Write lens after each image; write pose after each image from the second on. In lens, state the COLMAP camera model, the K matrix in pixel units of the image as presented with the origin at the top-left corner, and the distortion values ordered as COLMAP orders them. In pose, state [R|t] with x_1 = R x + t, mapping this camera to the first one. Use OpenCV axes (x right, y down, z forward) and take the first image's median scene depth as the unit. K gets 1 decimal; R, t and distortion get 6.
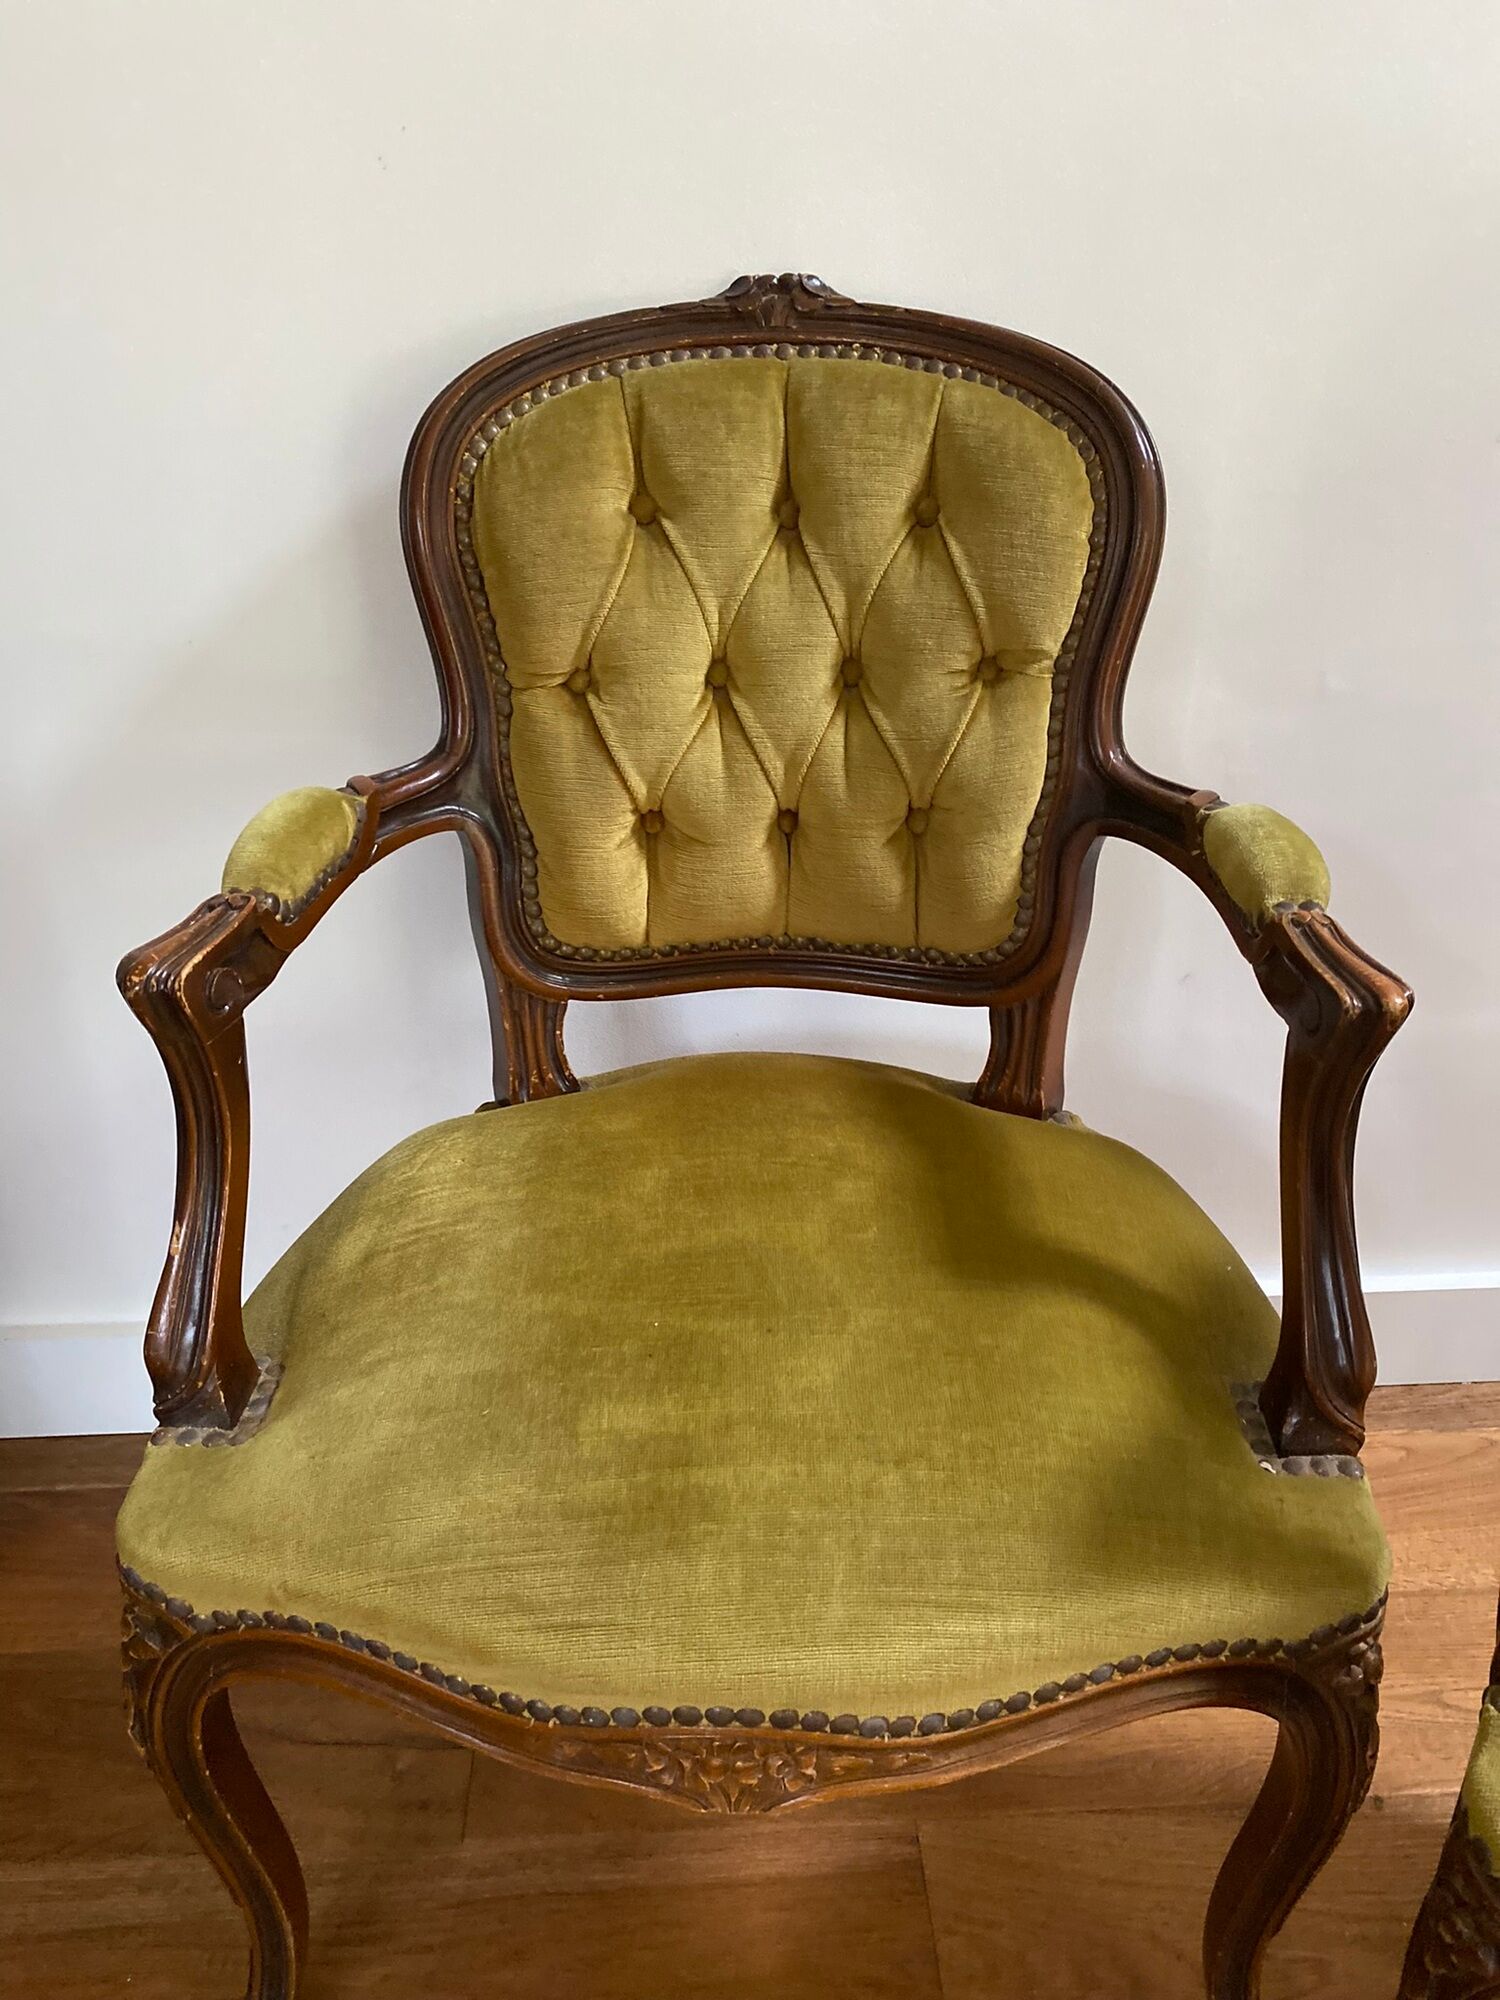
lens RADIAL K [[1536.0, 0, 753.1], [0, 1536.0, 968.5], [0, 0, 1]] dist [0.029027, -0.033106]
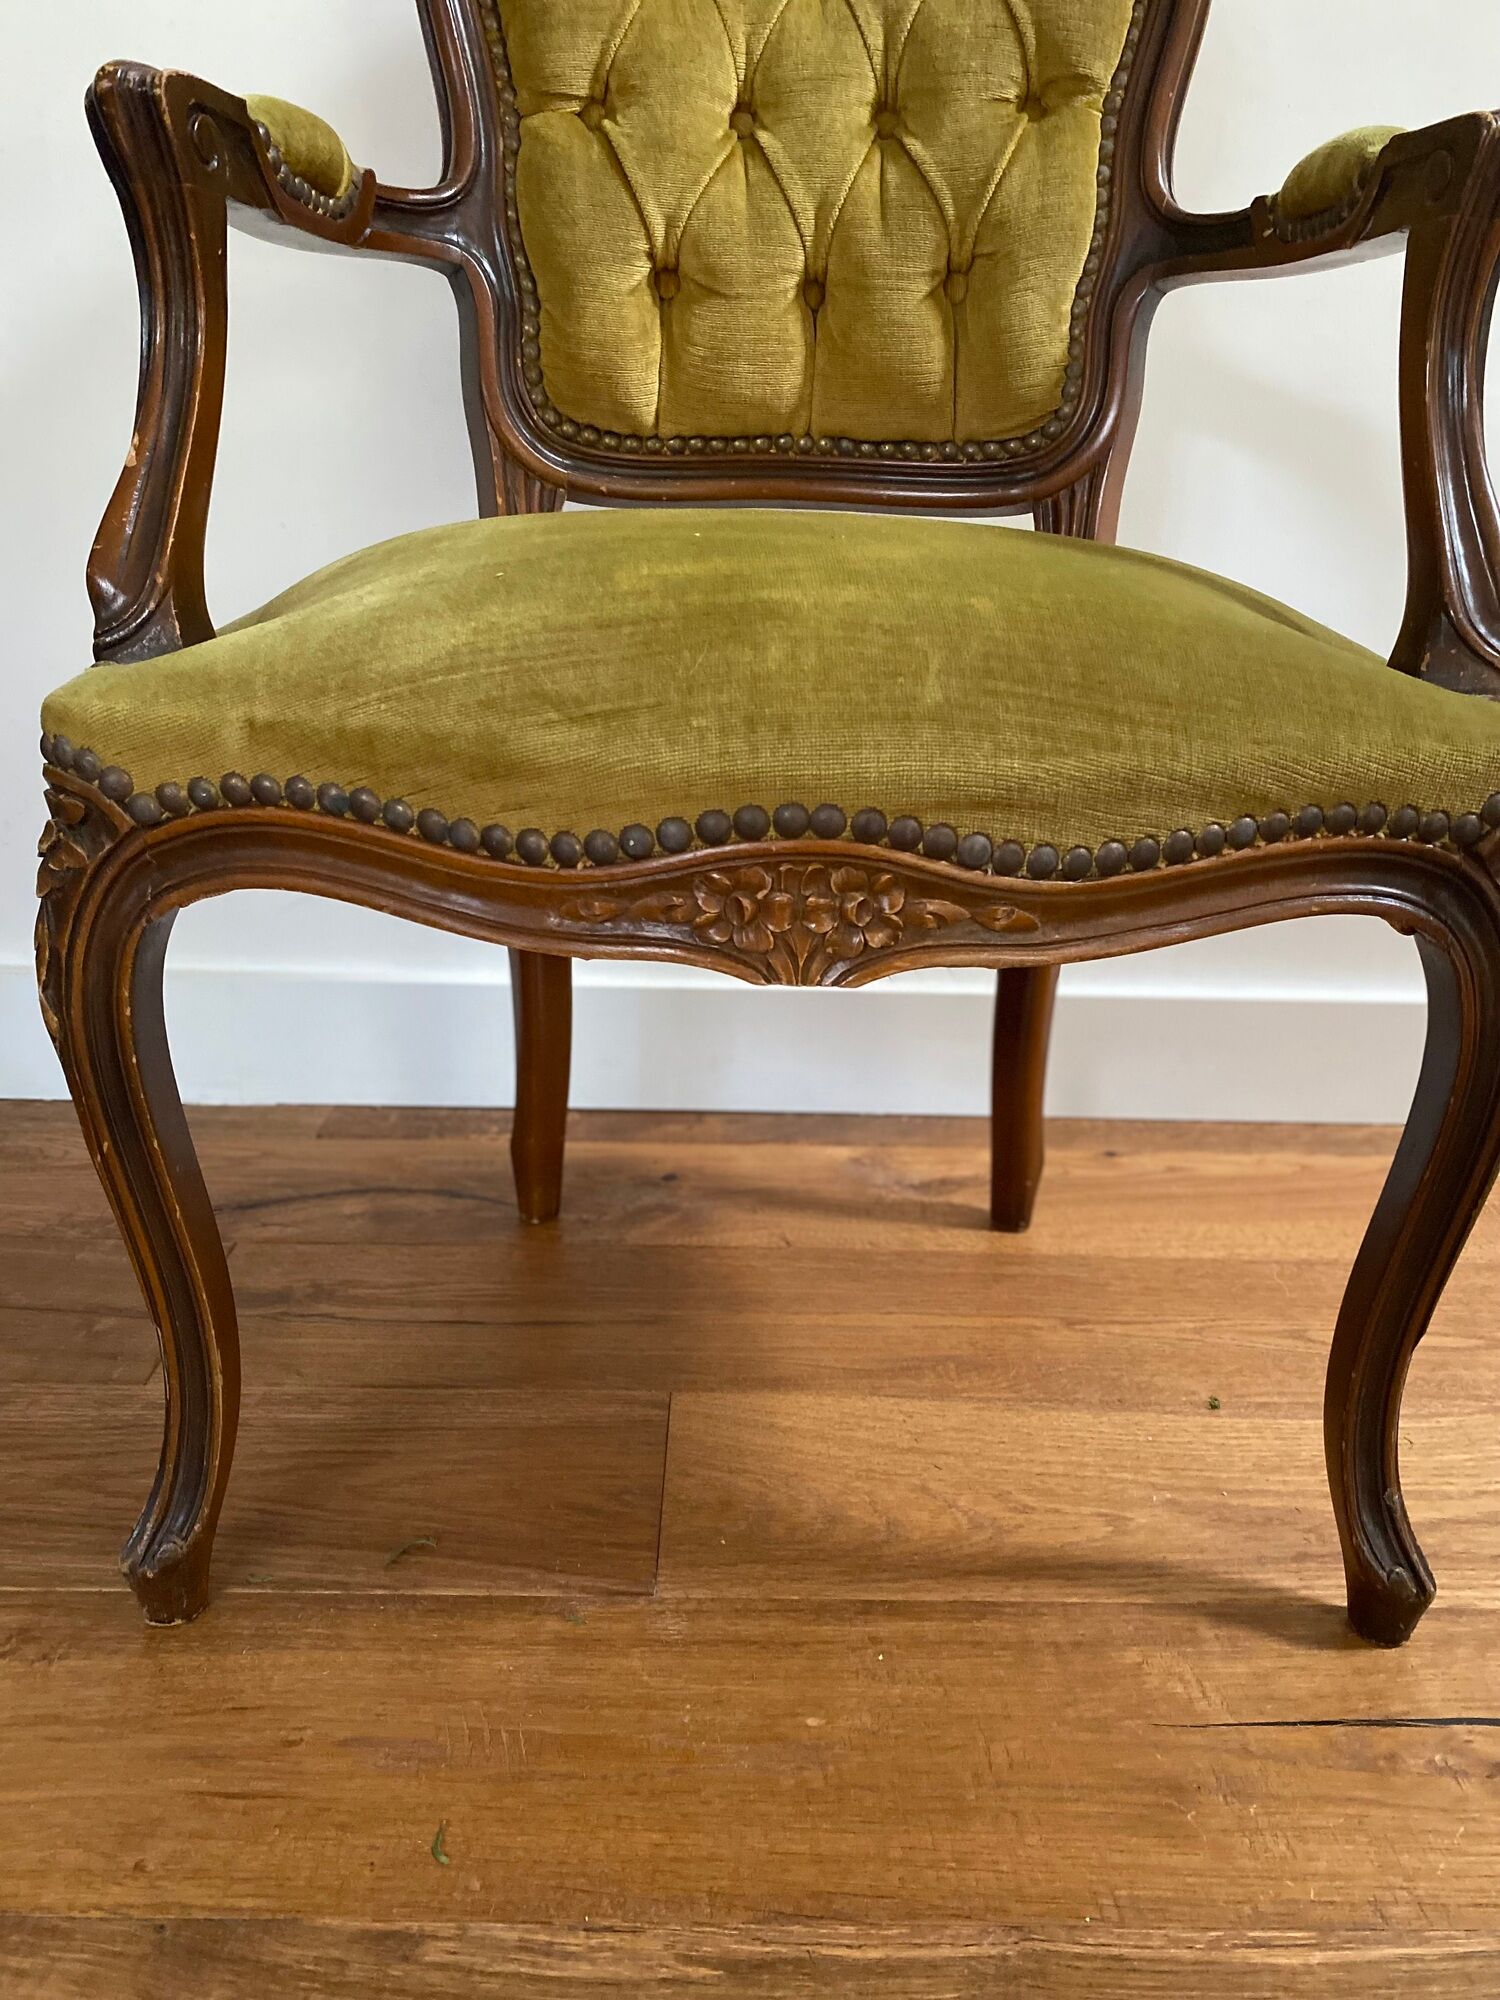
lens RADIAL K [[1536.0, 0, 748.6], [0, 1536.0, 972.4], [0, 0, 1]] dist [0.029027, -0.033106]
pose [[0.999007, 0.015248, 0.041872, -0.052858], [-0.009677, 0.991446, -0.130158, 0.461242], [-0.043498, 0.129624, 0.990609, 0.143604]]
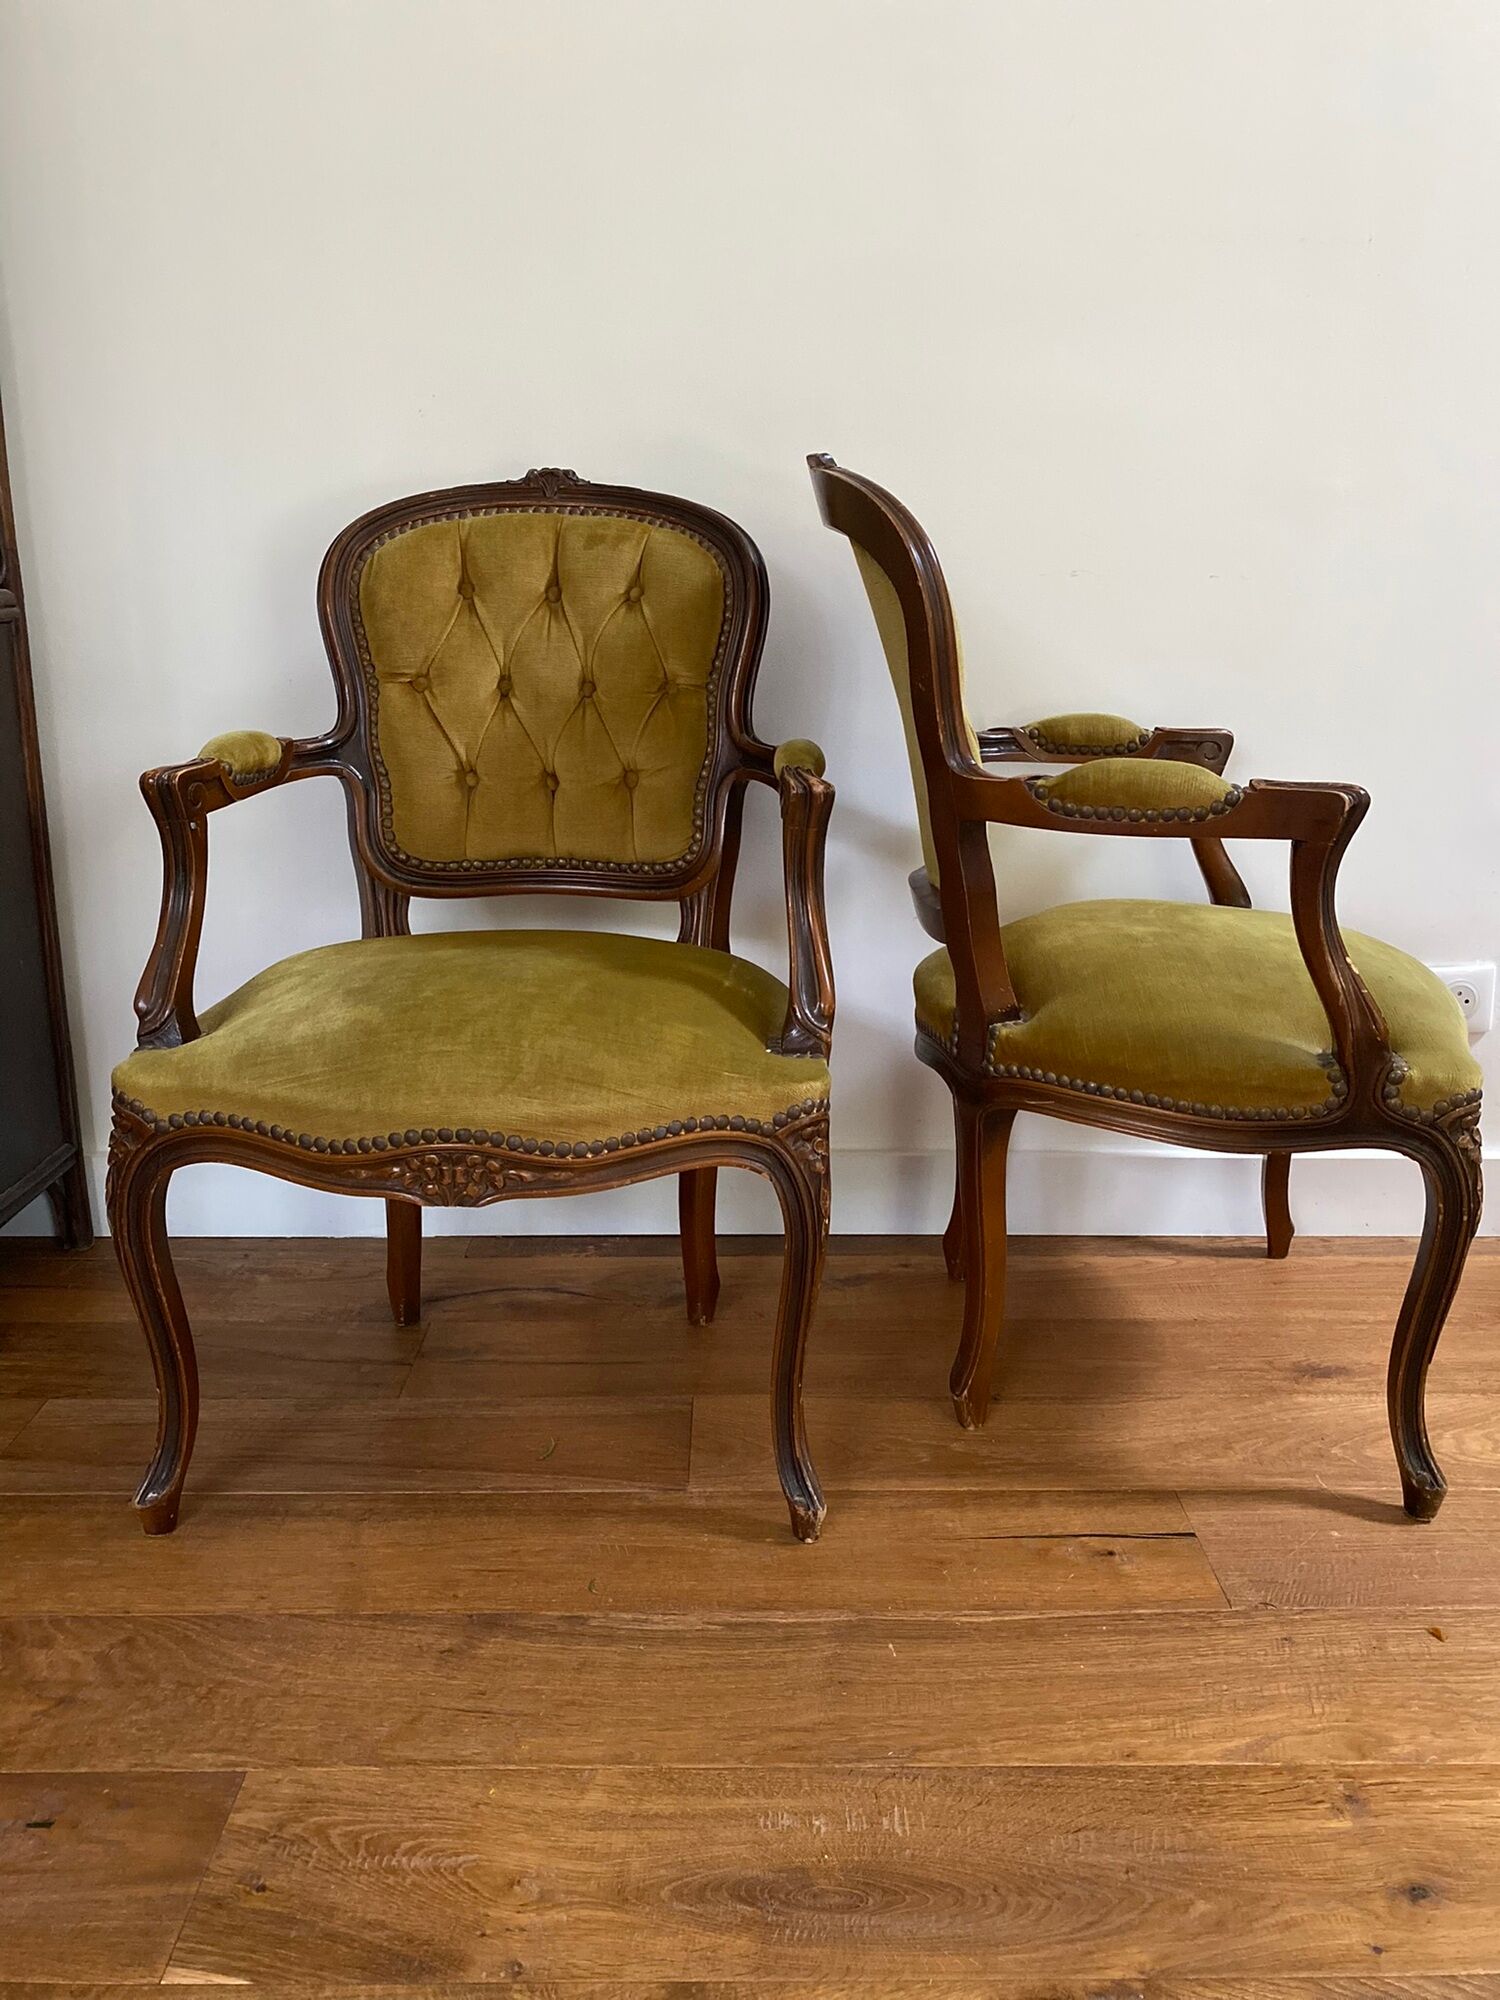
lens RADIAL K [[1536.0, 0, 765.0], [0, 1536.0, 987.2], [0, 0, 1]] dist [0.029027, -0.033106]
pose [[0.999795, 0.015573, -0.012908, 0.304692], [-0.017809, 0.980301, -0.196704, 0.490273], [0.009590, 0.196894, 0.980378, -0.631932]]
